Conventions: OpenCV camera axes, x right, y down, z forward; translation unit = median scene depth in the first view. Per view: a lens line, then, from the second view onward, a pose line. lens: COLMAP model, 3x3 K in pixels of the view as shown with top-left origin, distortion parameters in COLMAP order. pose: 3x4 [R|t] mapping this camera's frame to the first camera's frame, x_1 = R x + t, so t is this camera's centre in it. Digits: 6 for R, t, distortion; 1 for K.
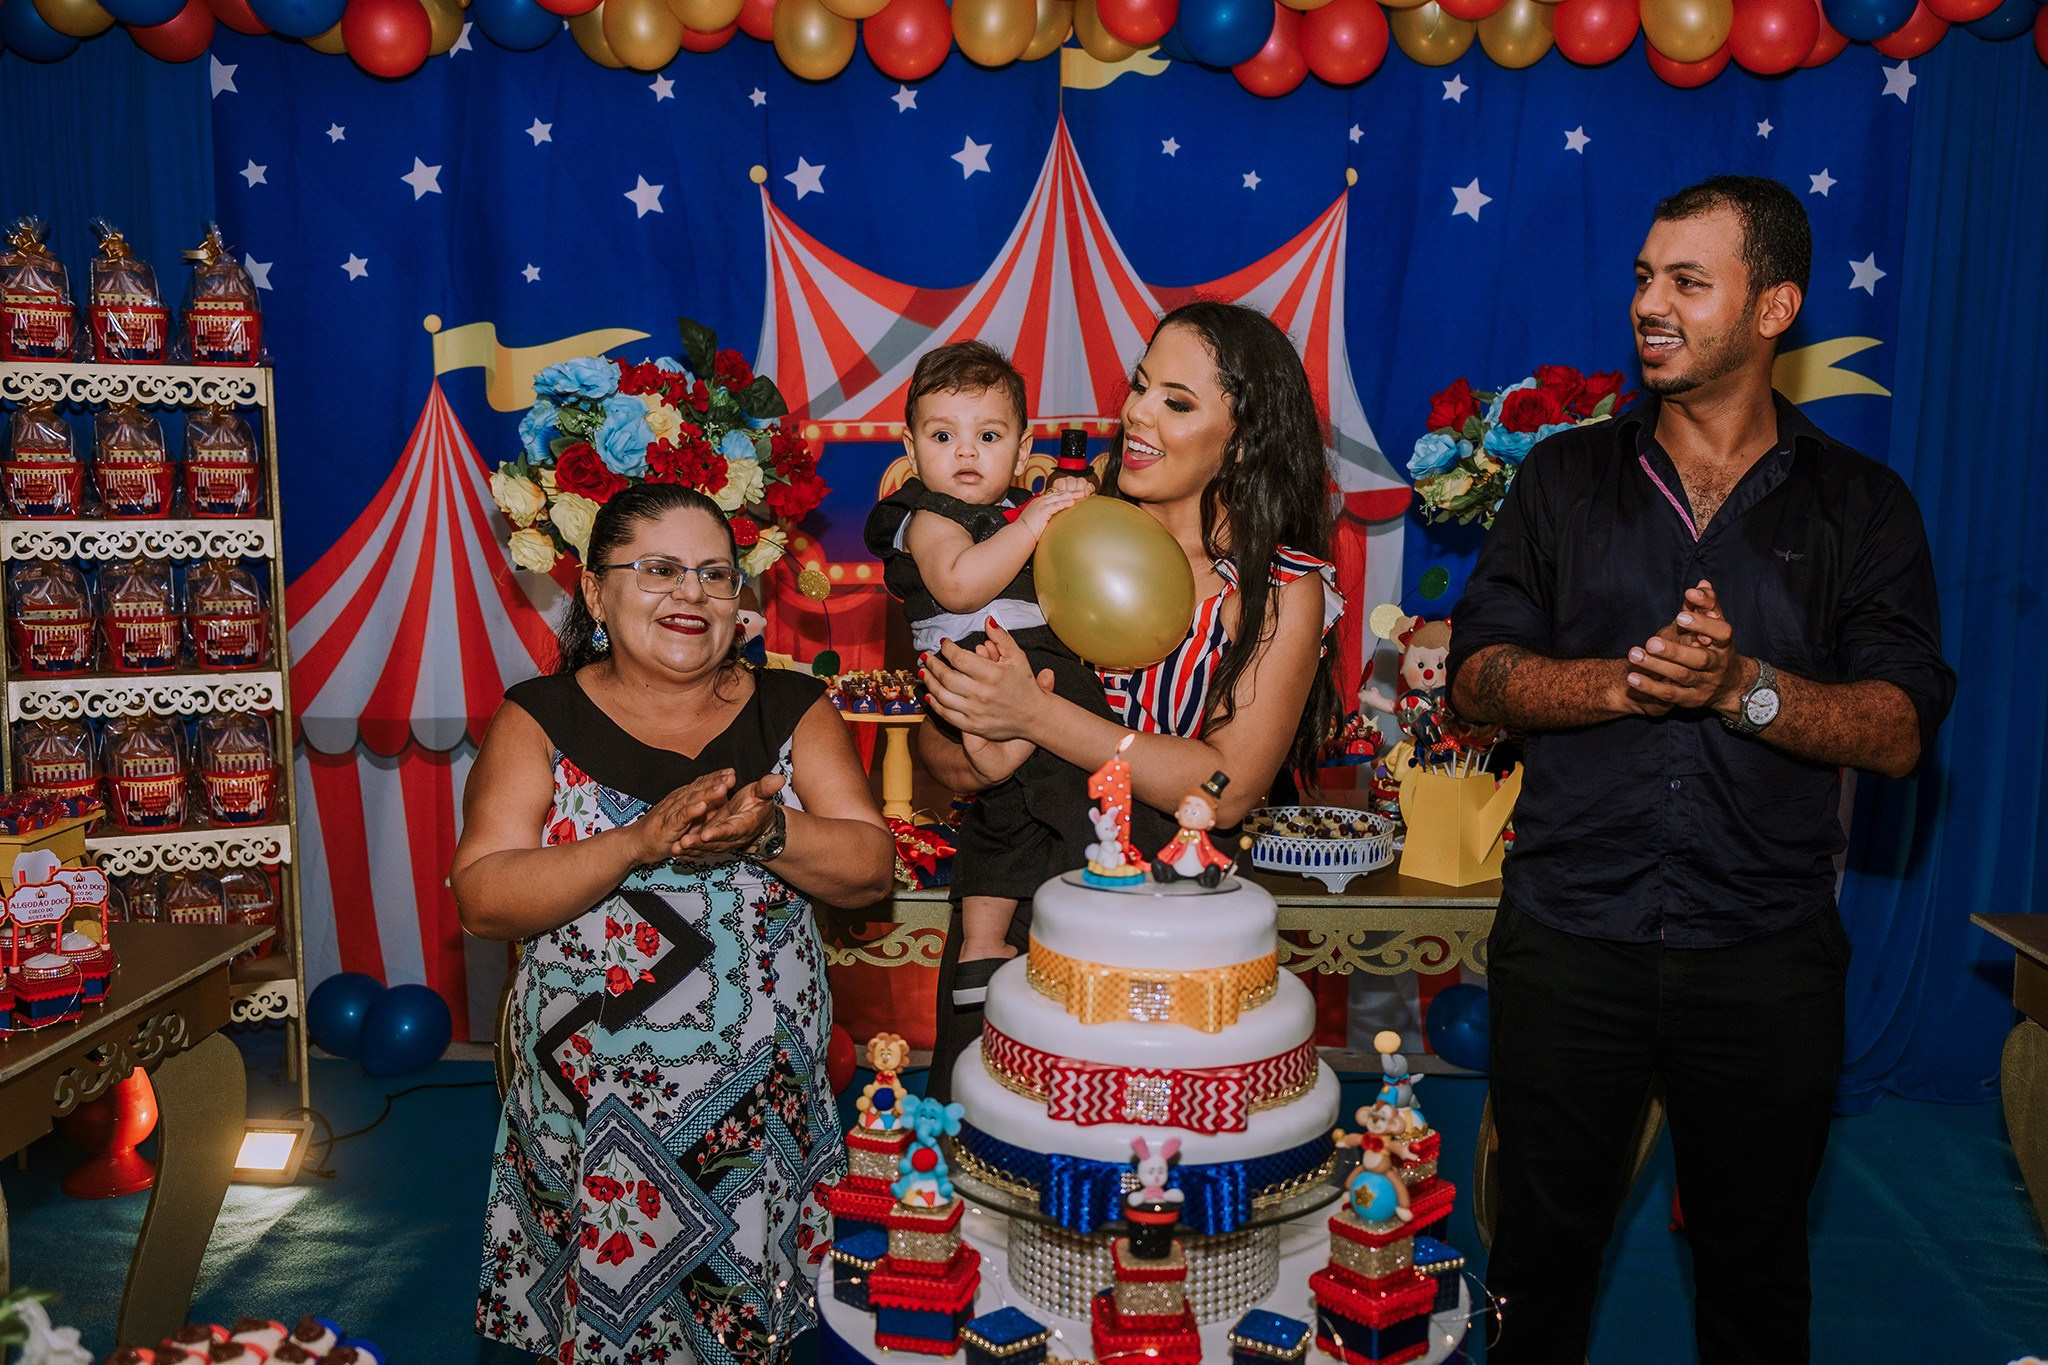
lens RADIAL K [[1890.1, 0, 1079.1], [0, 1890.1, 710.8], [0, 0, 1]] dist [-0.087310, 0.106840]
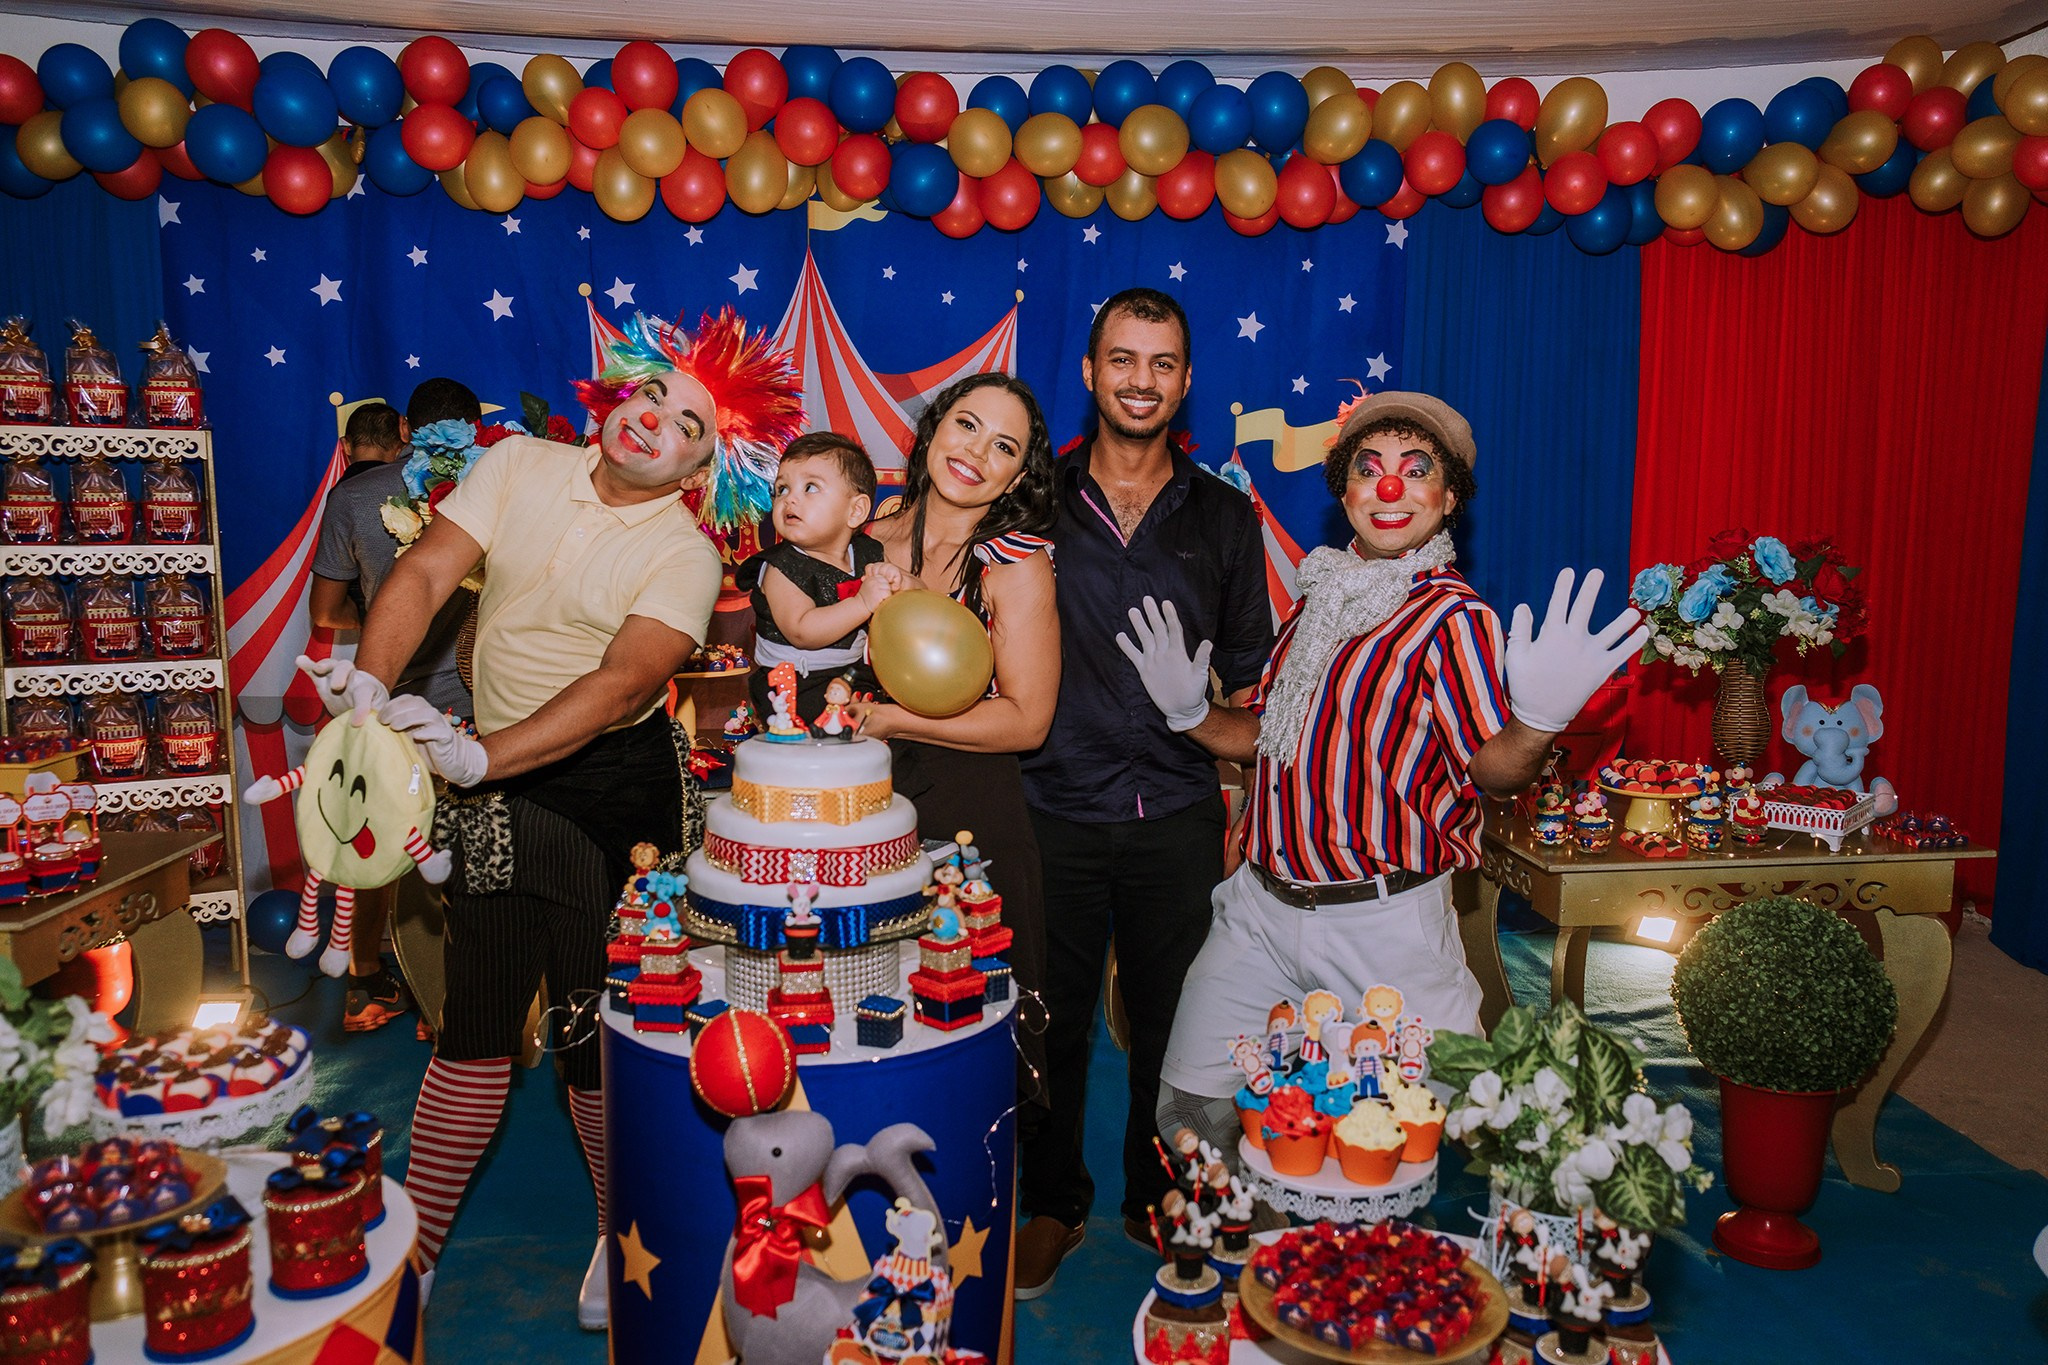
lens RADIAL K [[1473.7, 0, 1062.4], [0, 1473.7, 705.7], [0, 0, 1]] dist [-0.076822, 0.045271]
pose [[0.991702, -0.018869, 0.127166, 0.036182], [0.019397, 0.999808, -0.002910, 0.027895], [-0.127087, 0.005352, 0.991877, -0.098562]]
